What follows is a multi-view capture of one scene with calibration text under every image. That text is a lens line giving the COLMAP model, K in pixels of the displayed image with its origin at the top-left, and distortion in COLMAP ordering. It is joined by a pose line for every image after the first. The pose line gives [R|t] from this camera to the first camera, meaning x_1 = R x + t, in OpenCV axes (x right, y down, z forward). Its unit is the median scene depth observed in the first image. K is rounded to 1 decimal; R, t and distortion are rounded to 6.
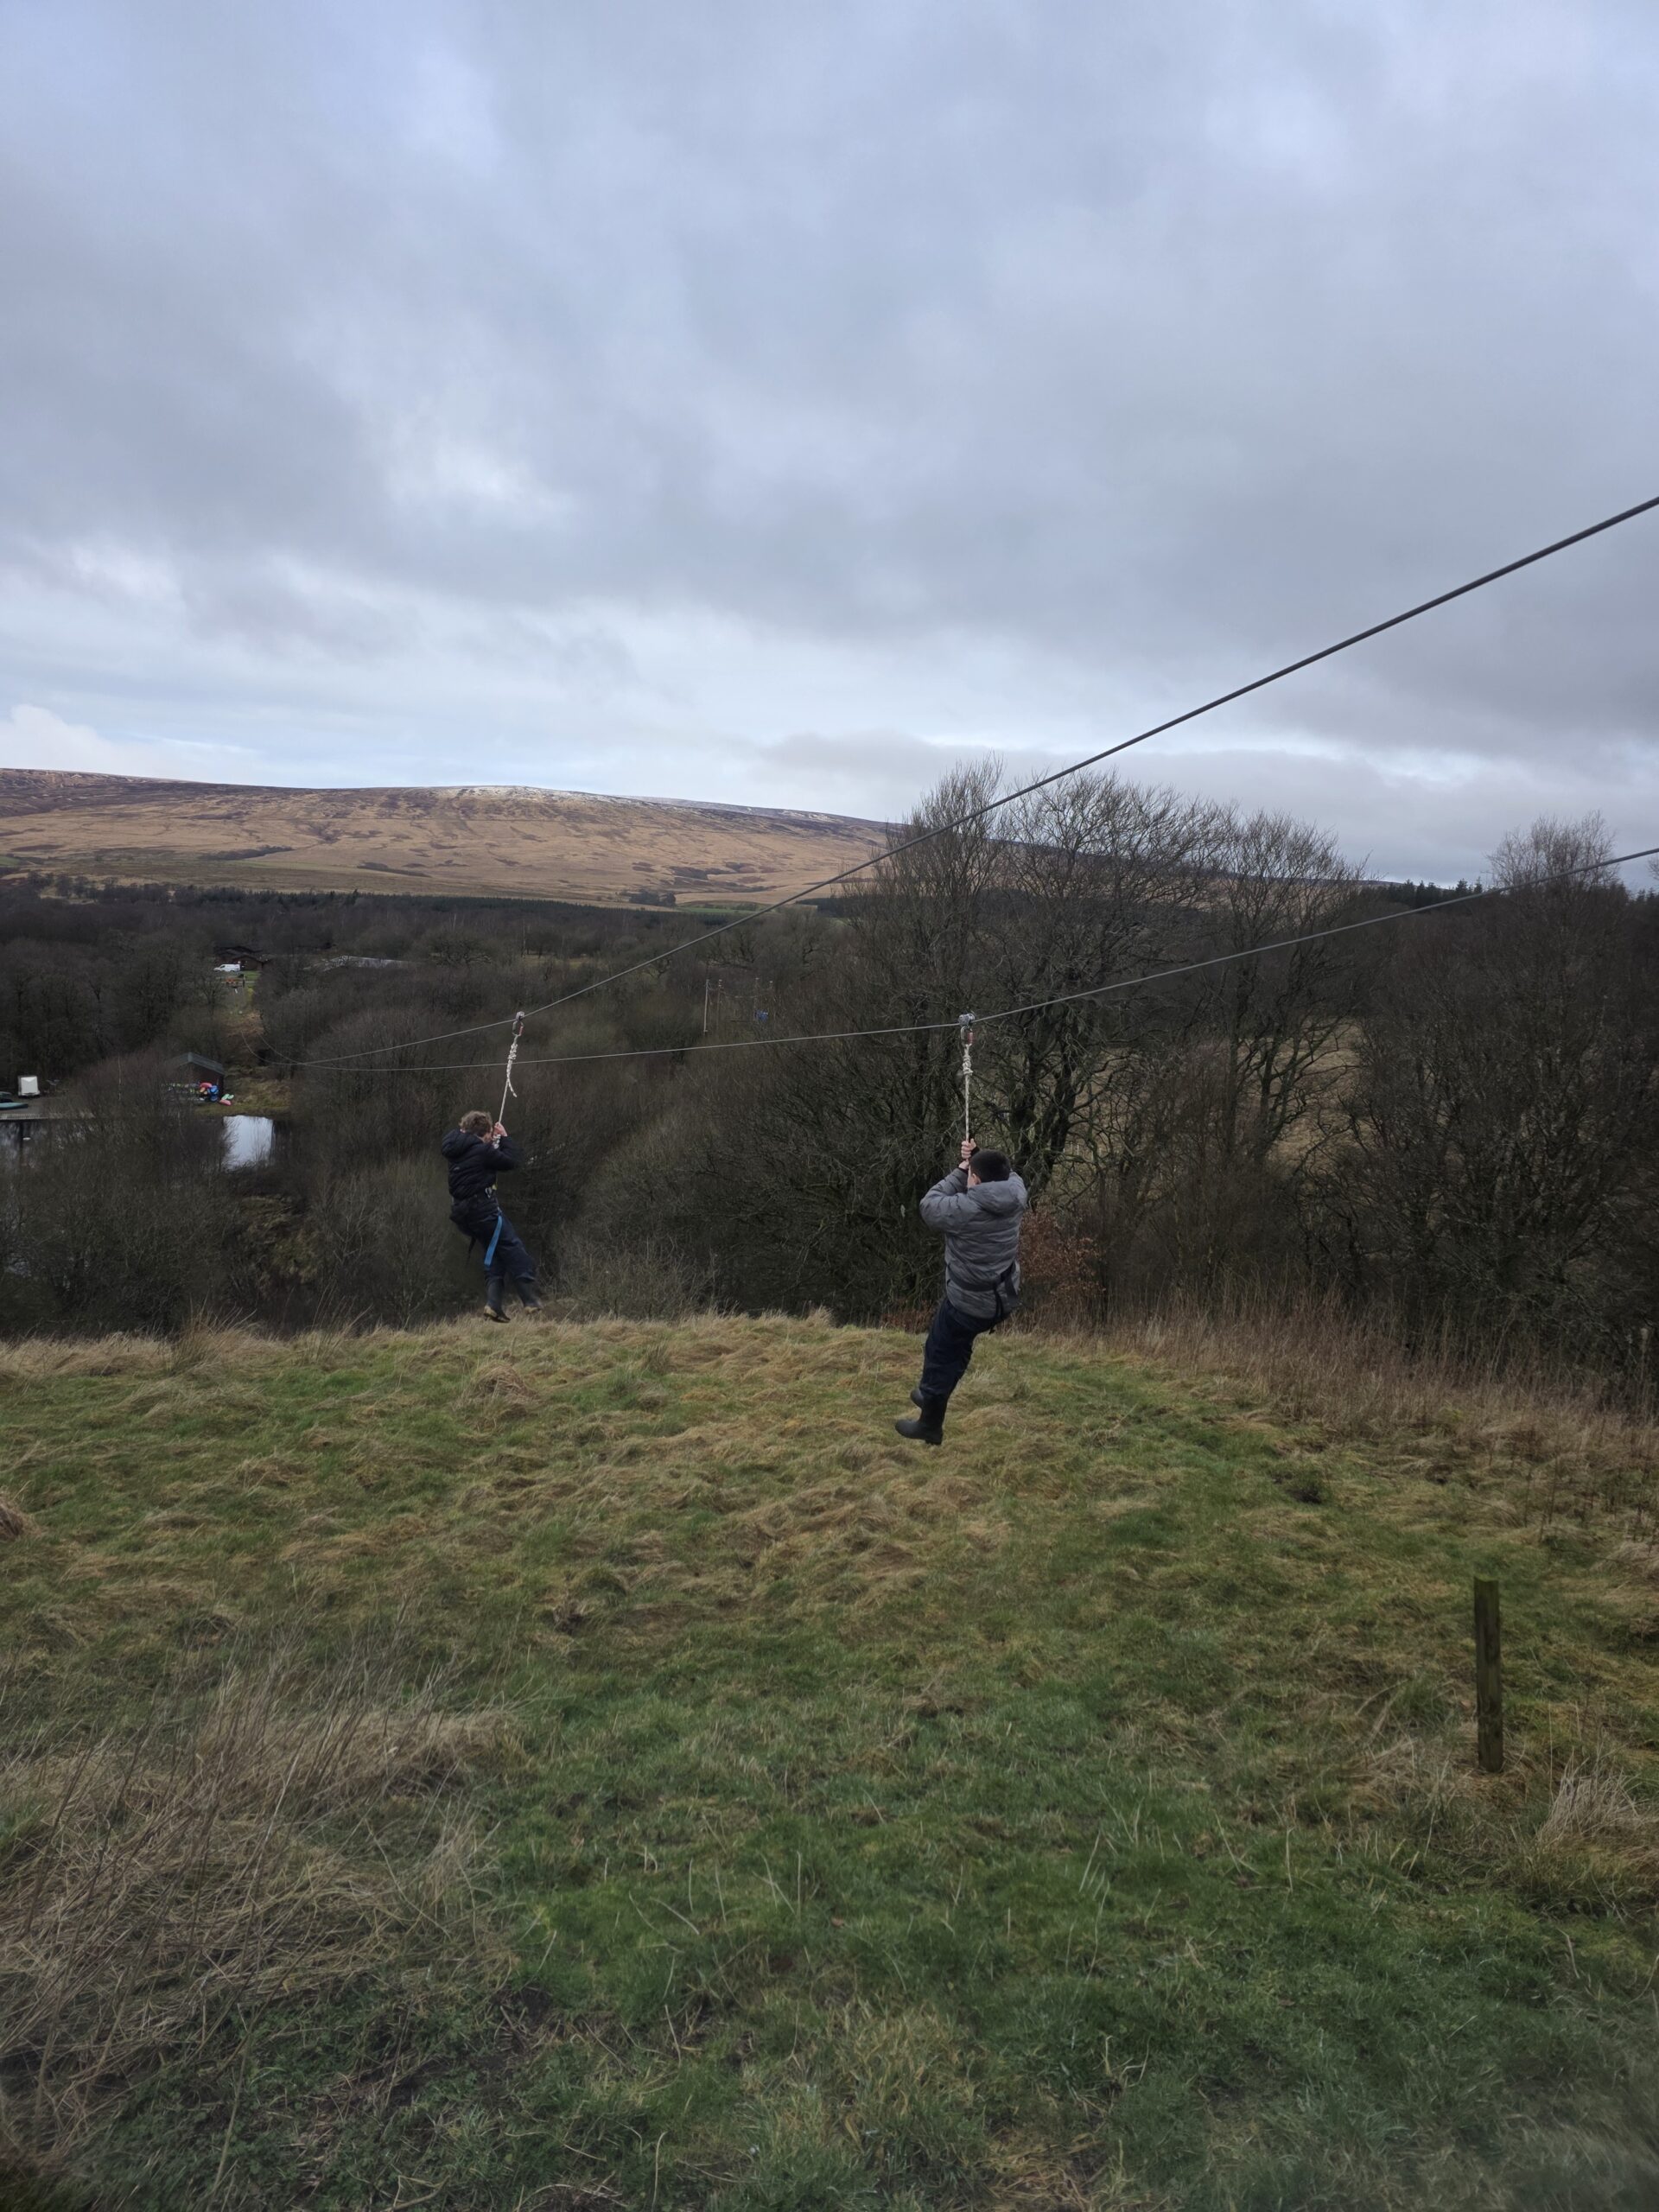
lens RADIAL K [[1454.6, 0, 826.2], [0, 1454.6, 1078.0], [0, 0, 1]] dist [0.082273, -0.075814]
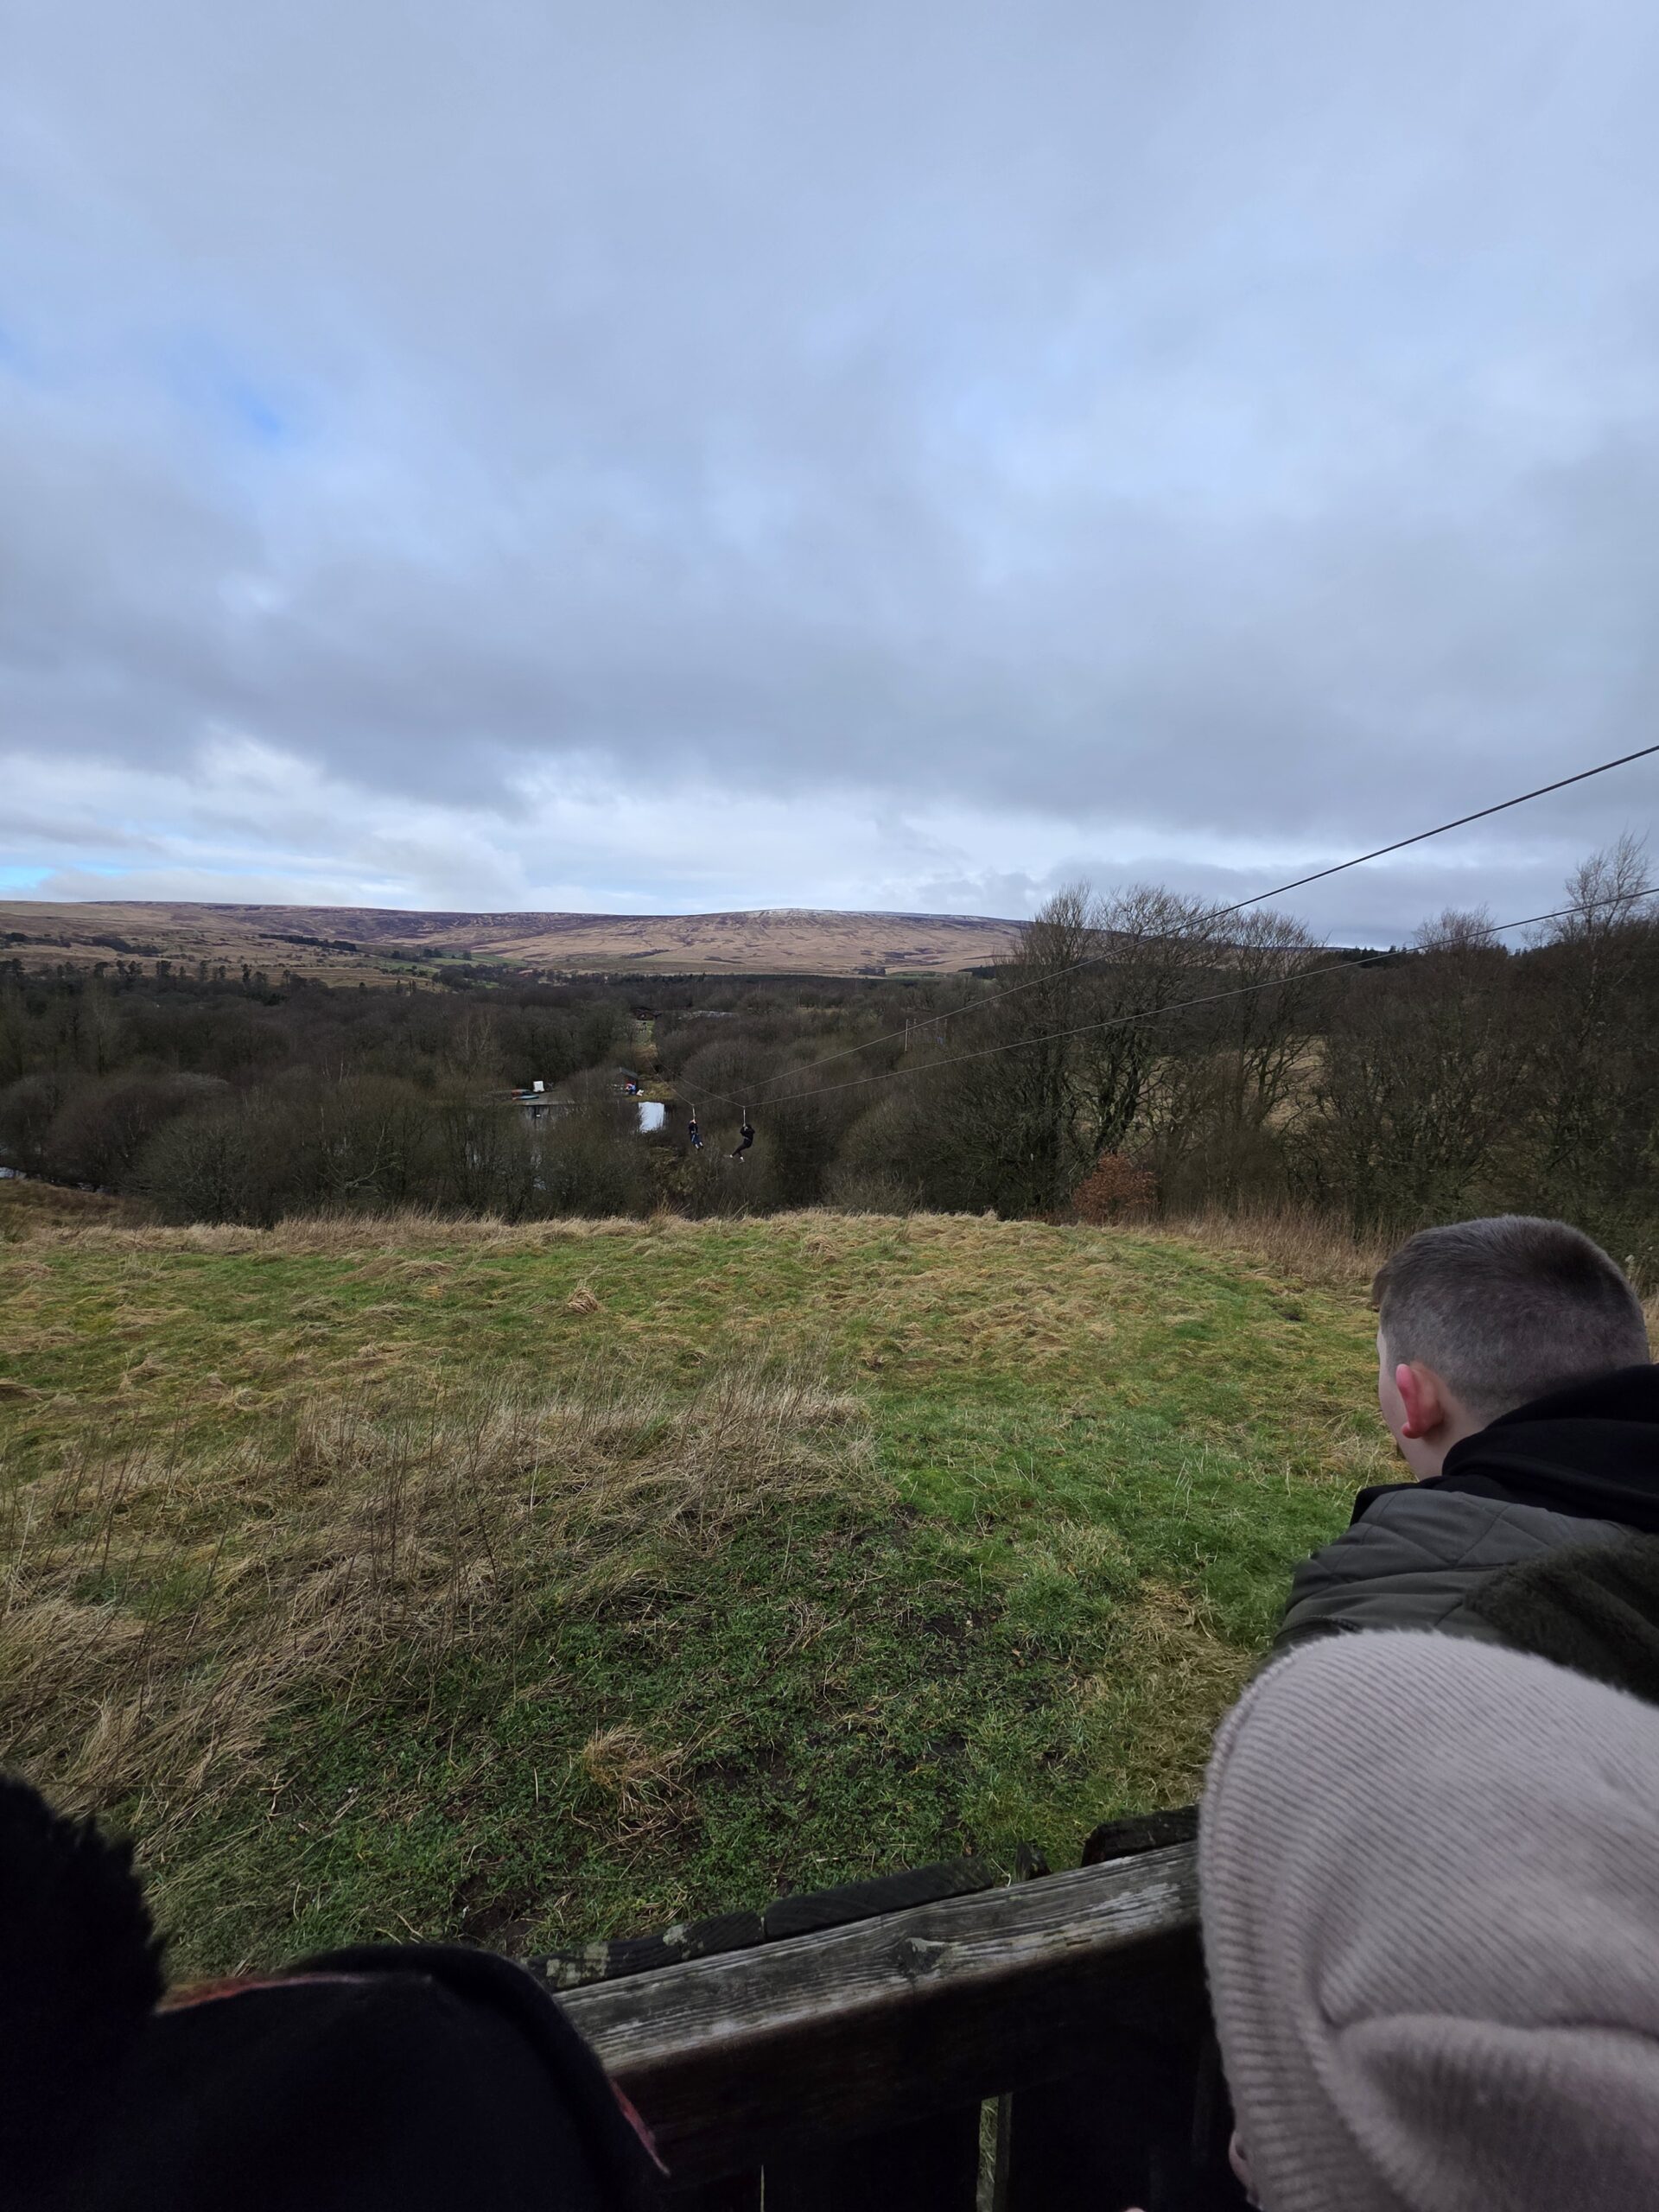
lens RADIAL K [[872.8, 0, 836.1], [0, 872.8, 1103.3], [0, 0, 1]] dist [0.001259, -0.000103]
pose [[0.987205, -0.006134, -0.159337, -0.032234], [0.010692, 0.999557, 0.027767, 0.001872], [0.159096, -0.029116, 0.986834, -0.074612]]
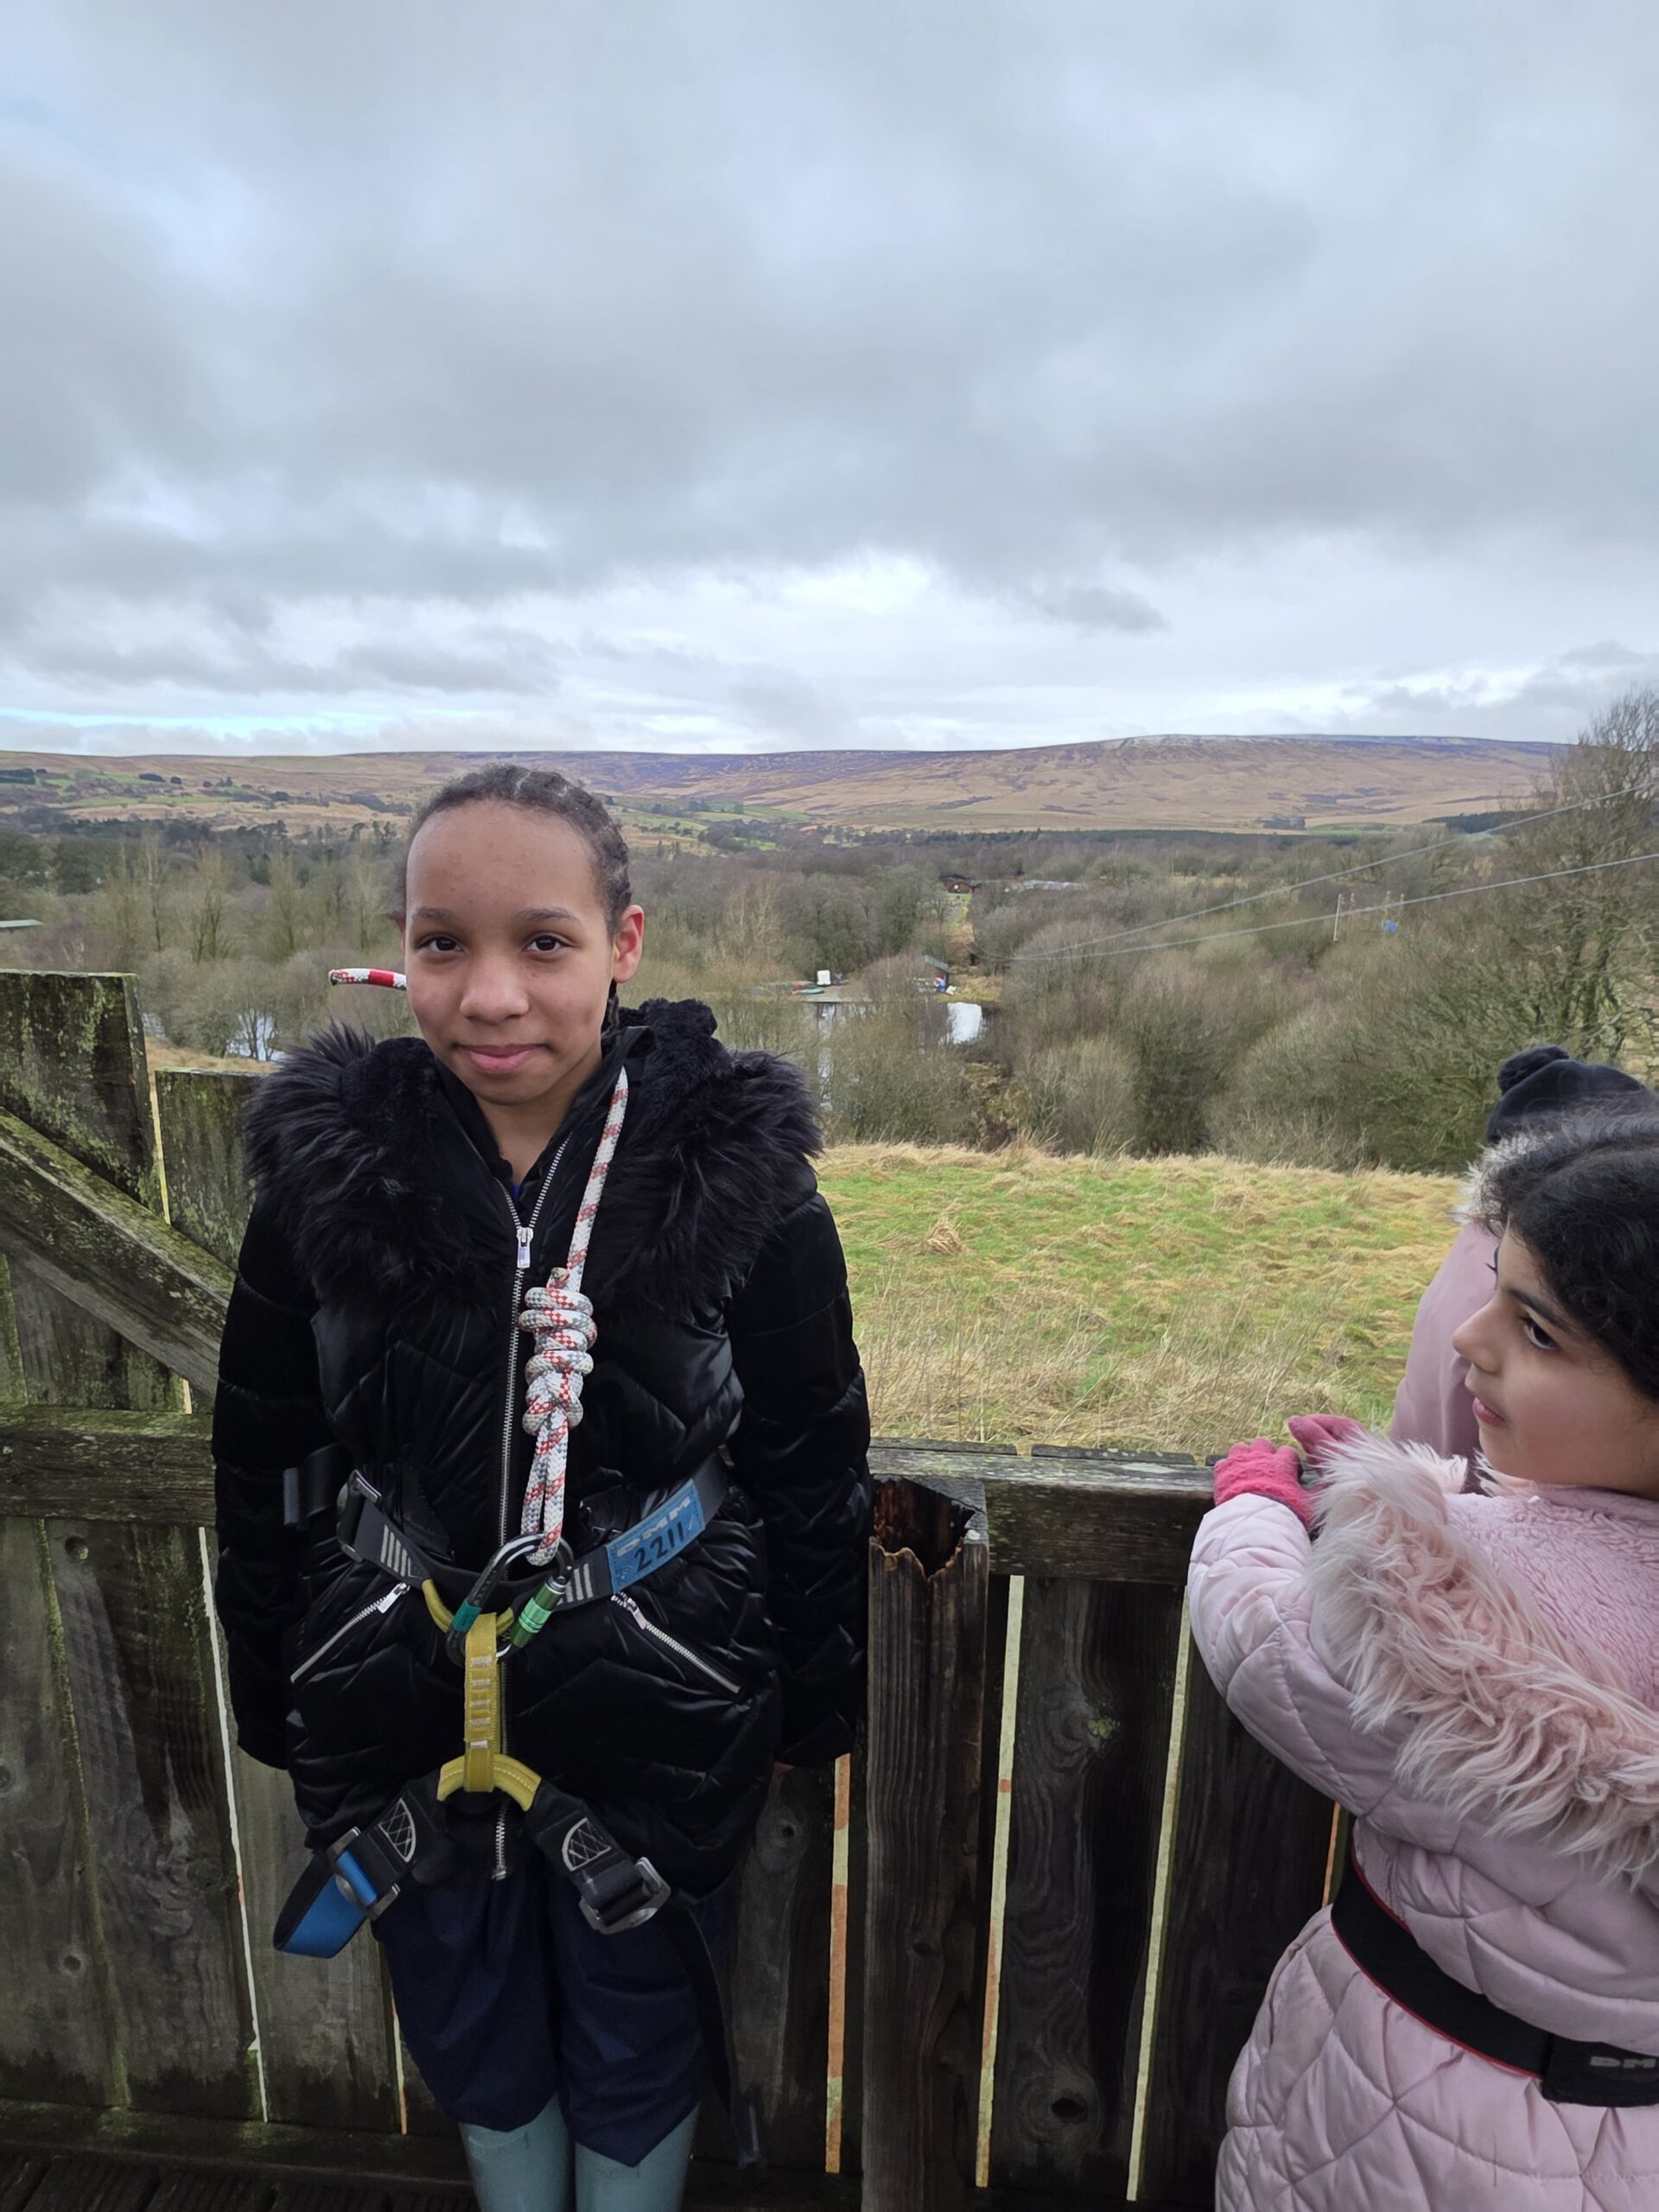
lens RADIAL K [[1179.0, 0, 832.5], [0, 1179.0, 1104.6], [0, 0, 1]] dist [-0.009529, 0.000547]
pose [[0.889605, 0.066242, -0.451902, -0.081888], [-0.017710, 0.993685, 0.110795, 0.008809], [0.456387, -0.090561, 0.885161, -0.144382]]
